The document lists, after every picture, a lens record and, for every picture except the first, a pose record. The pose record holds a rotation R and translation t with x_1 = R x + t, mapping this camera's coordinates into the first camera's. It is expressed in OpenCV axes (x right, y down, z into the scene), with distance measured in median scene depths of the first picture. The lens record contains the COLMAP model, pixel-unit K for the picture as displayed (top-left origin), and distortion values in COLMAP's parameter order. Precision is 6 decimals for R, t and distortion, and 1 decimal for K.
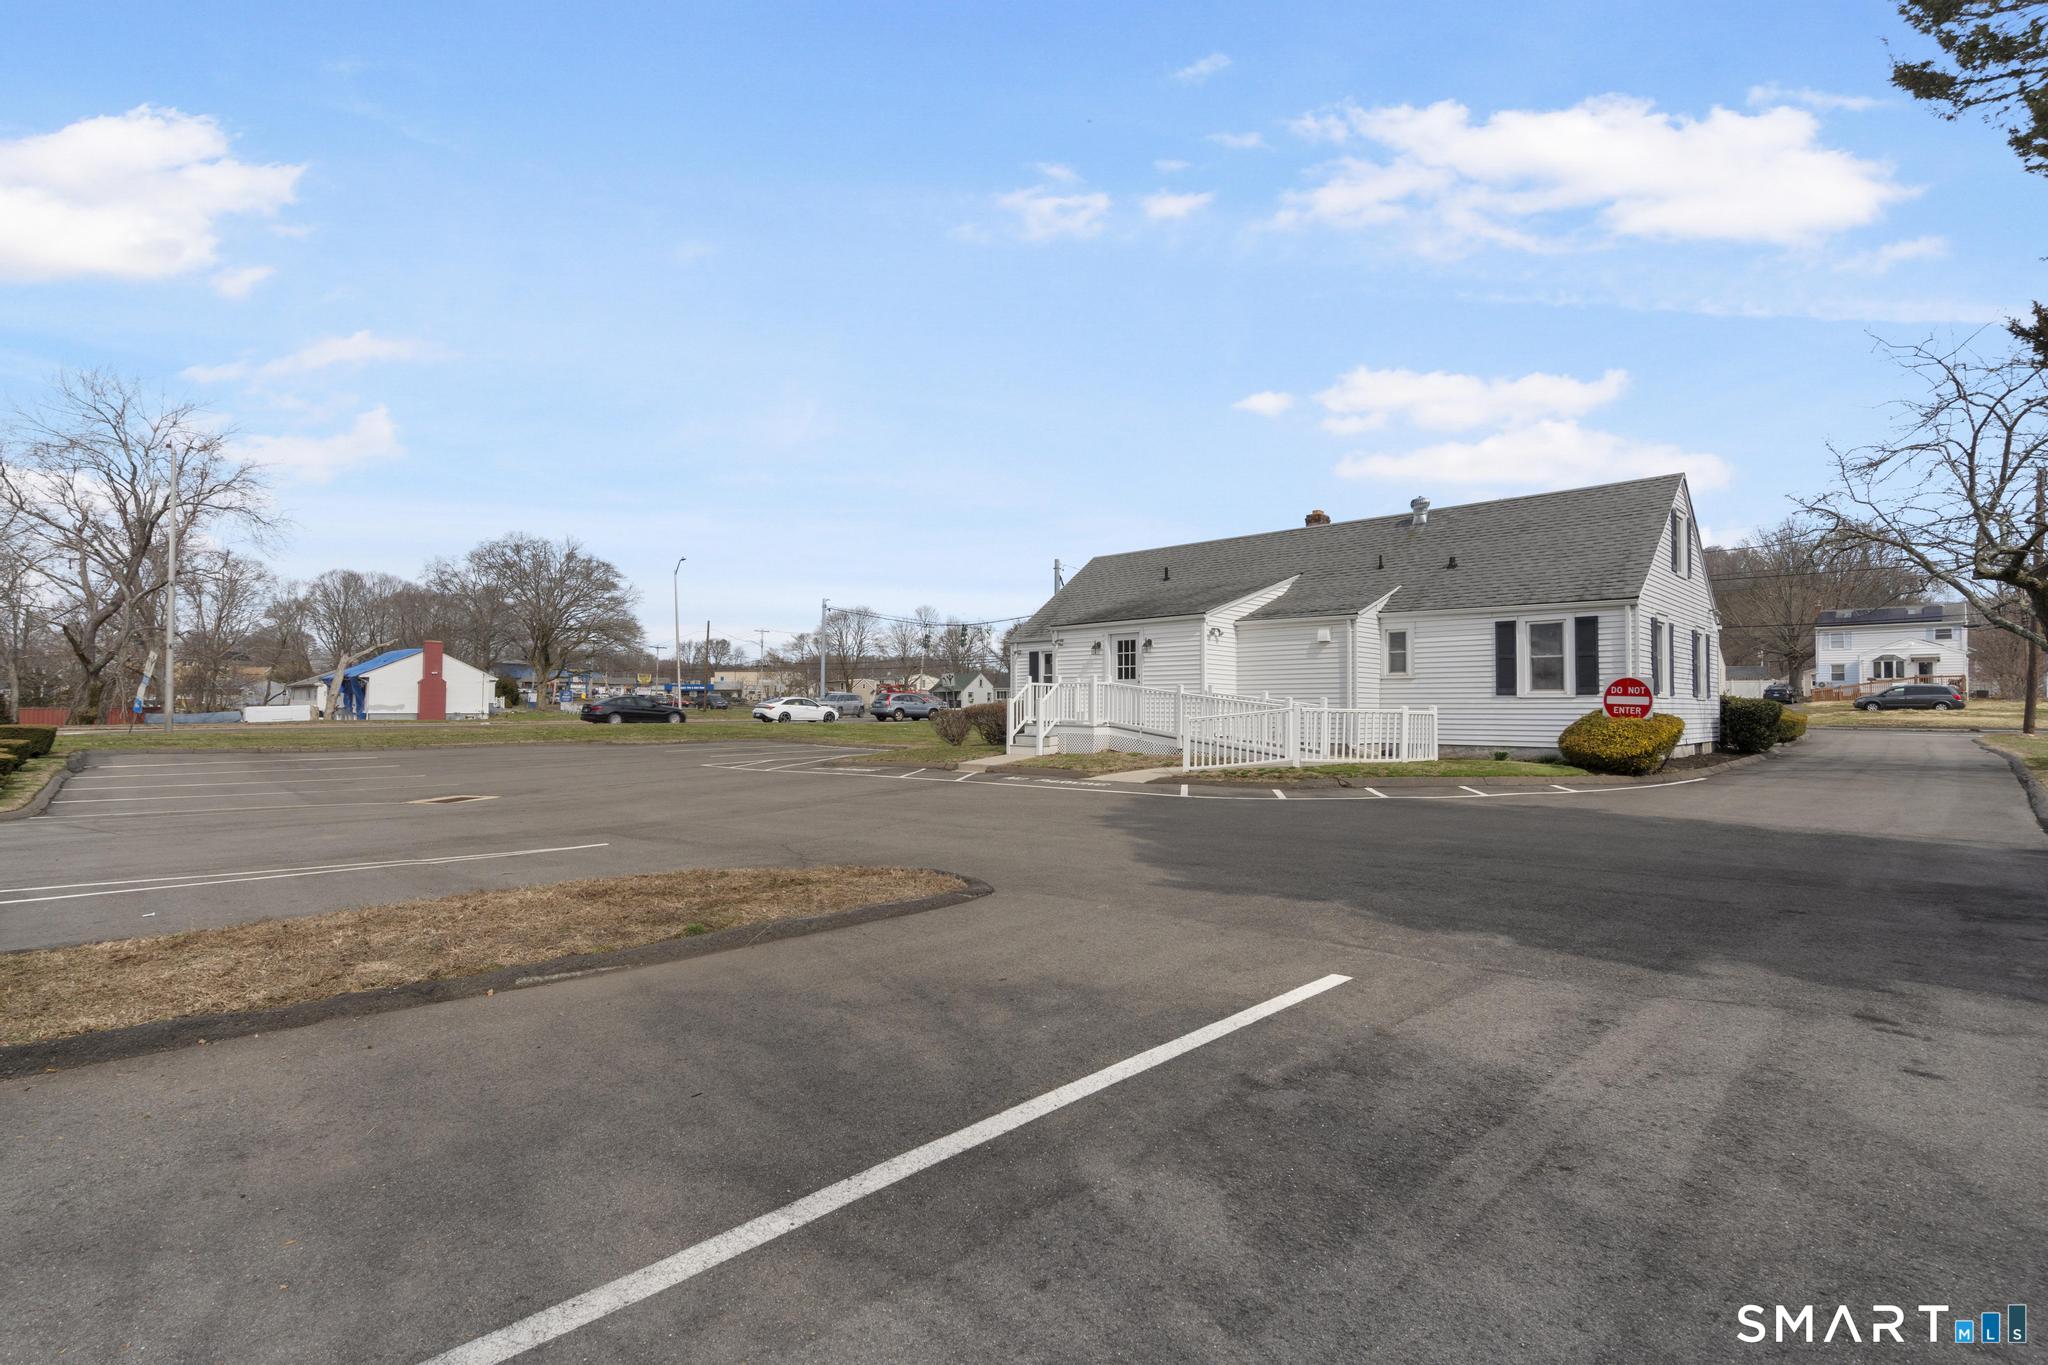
lens RADIAL K [[941.0, 0, 1039.9], [0, 941.0, 678.7], [0, 0, 1]] dist [0.002723, 0.000074]
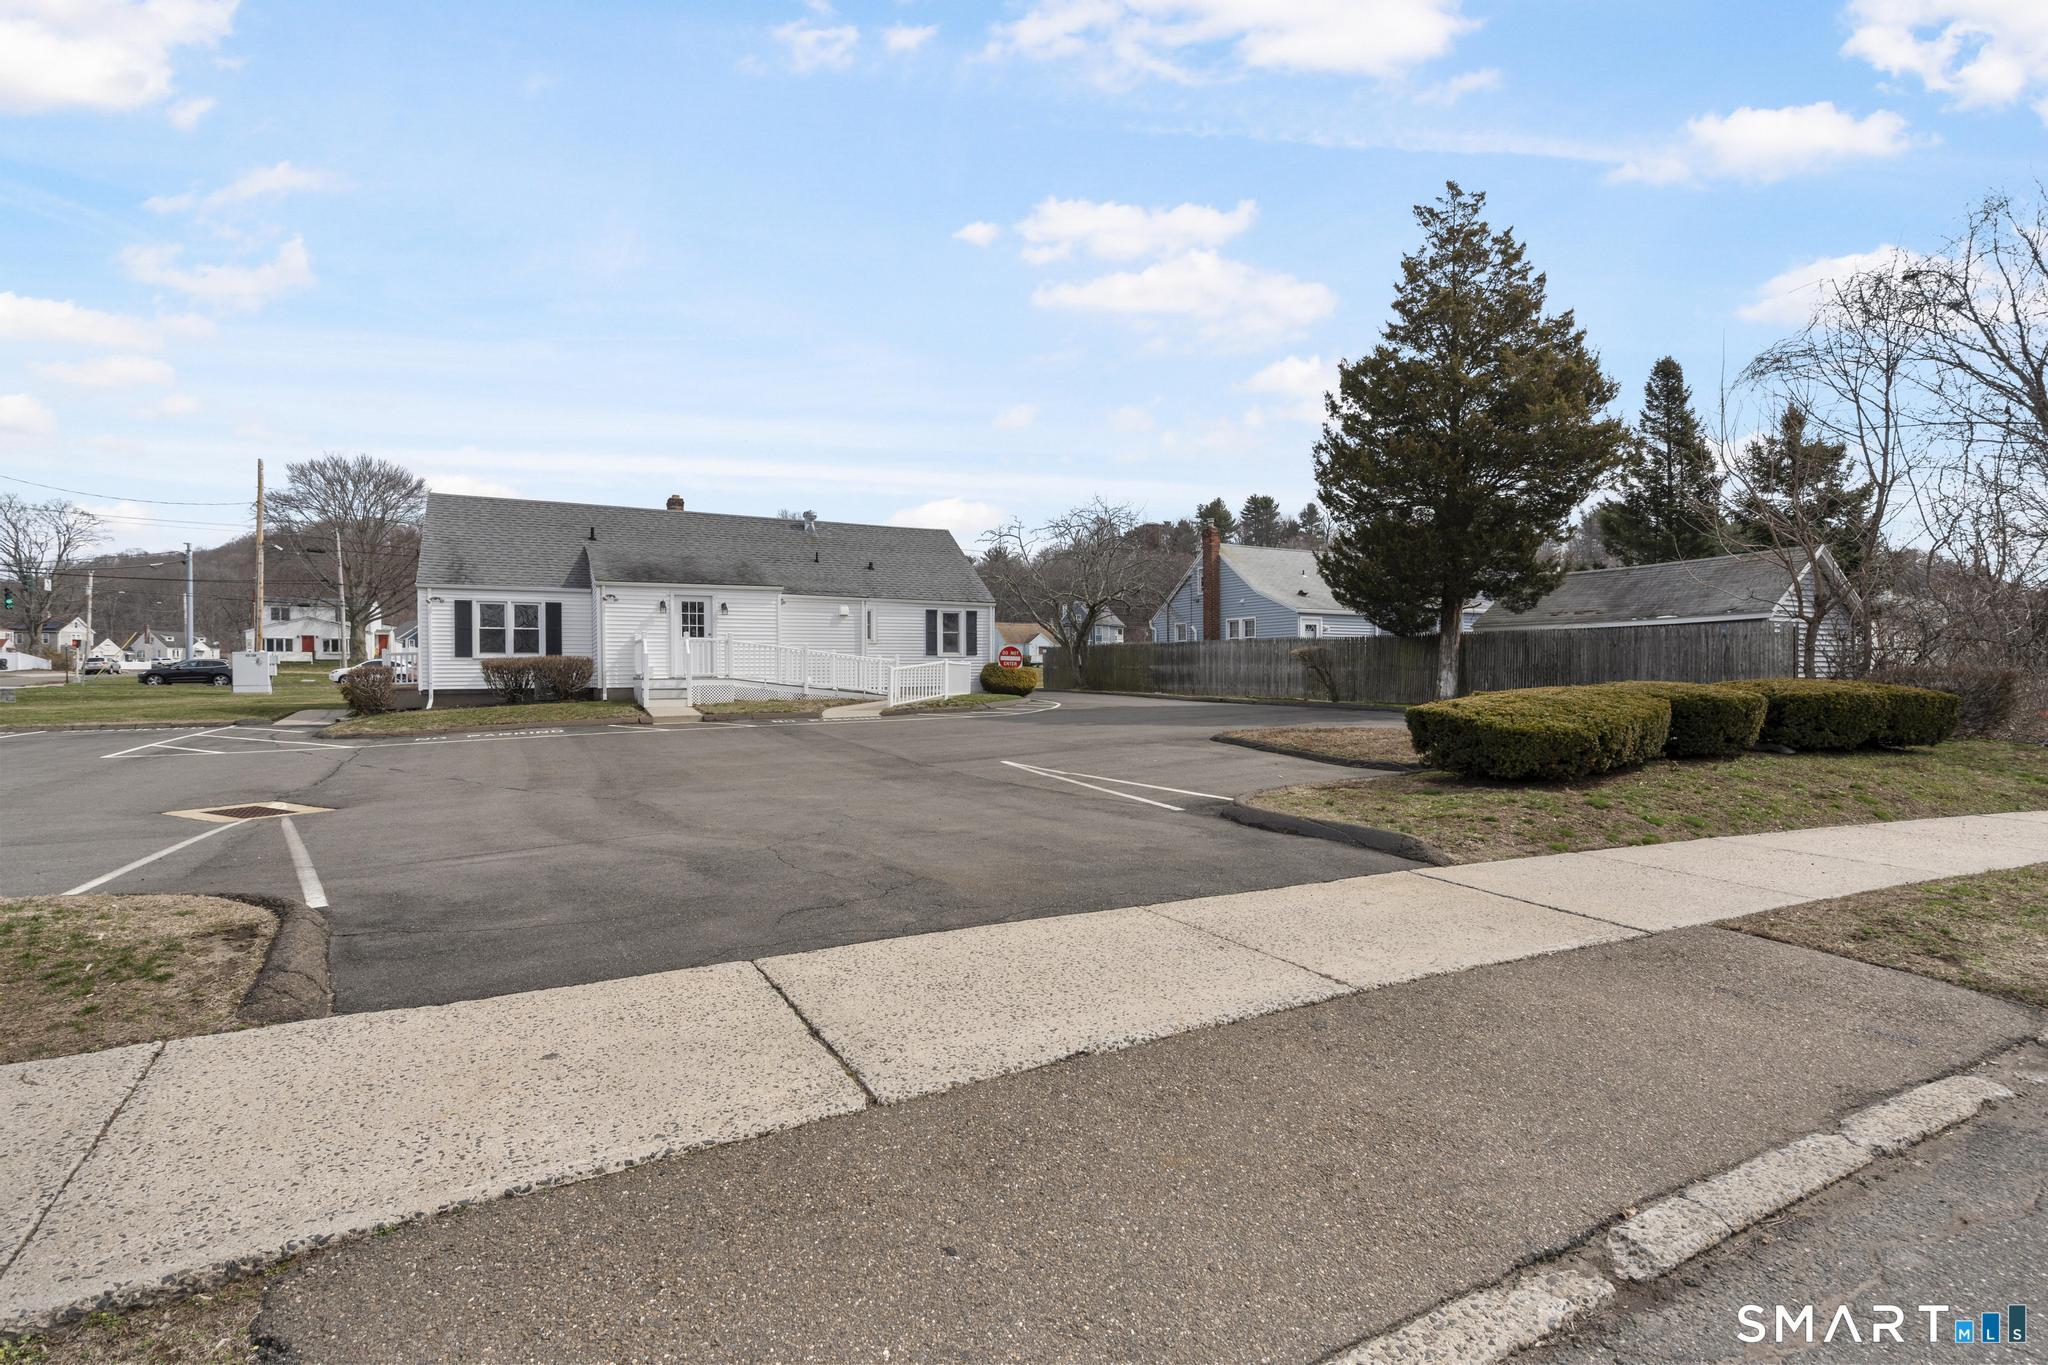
lens RADIAL K [[941.0, 0, 1011.5], [0, 941.0, 678.6], [0, 0, 1]] dist [0.002723, 0.000074]
pose [[0.316472, -0.009751, 0.948552, -0.884856], [-0.022020, 0.999602, 0.017623, 0.022837], [-0.948346, -0.026464, 0.316131, 0.309337]]
